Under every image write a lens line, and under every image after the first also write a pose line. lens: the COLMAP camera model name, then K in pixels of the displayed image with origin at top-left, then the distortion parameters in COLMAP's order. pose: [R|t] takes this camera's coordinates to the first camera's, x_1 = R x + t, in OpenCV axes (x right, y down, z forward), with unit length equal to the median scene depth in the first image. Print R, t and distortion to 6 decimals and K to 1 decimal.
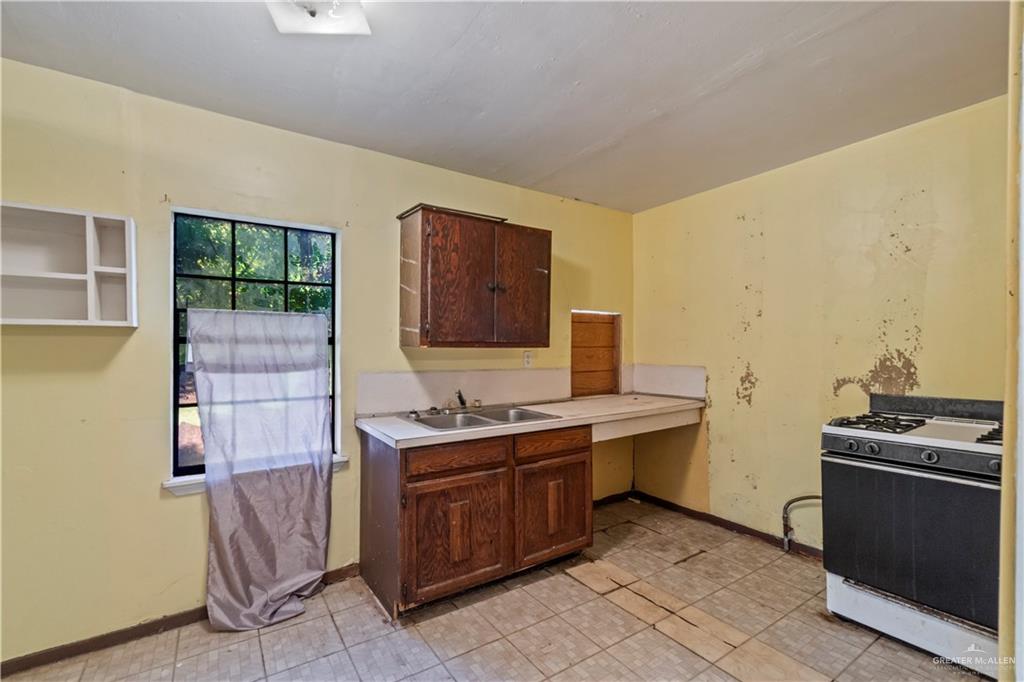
lens RADIAL K [[439.1, 0, 508.7], [0, 439.1, 347.3], [0, 0, 1]] dist [-0.013618, 0.000095]
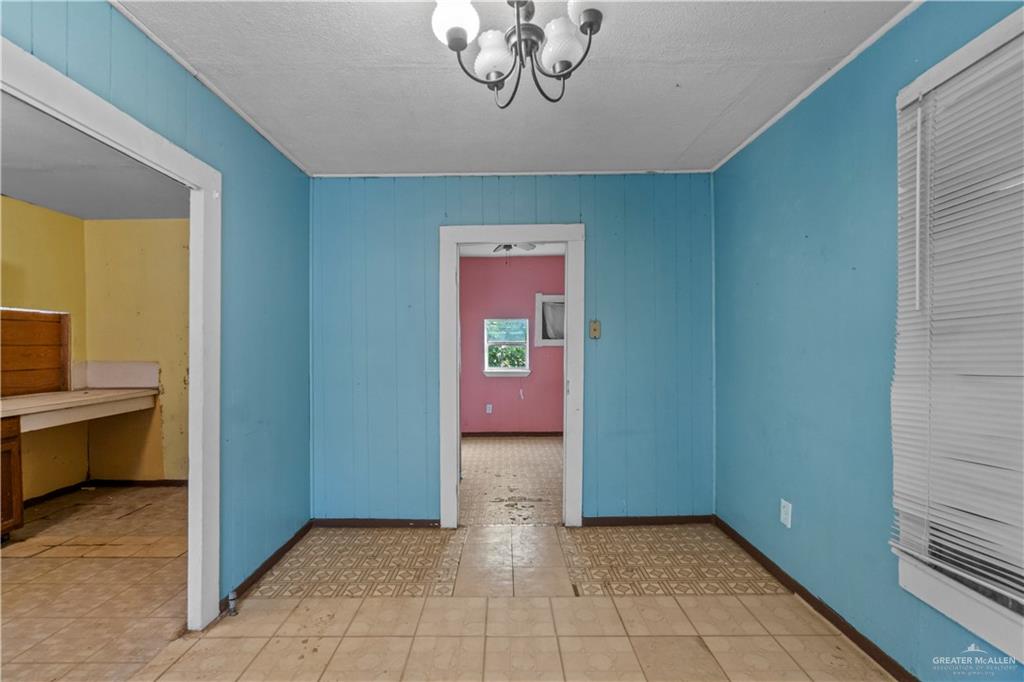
lens RADIAL K [[439.1, 0, 511.2], [0, 439.1, 349.1], [0, 0, 1]] dist [-0.013618, 0.000095]
pose [[0.558707, -0.004666, 0.829352, -0.014291], [-0.000300, 0.999983, 0.005829, 0.001778], [-0.829365, -0.003506, 0.558696, -0.516354]]
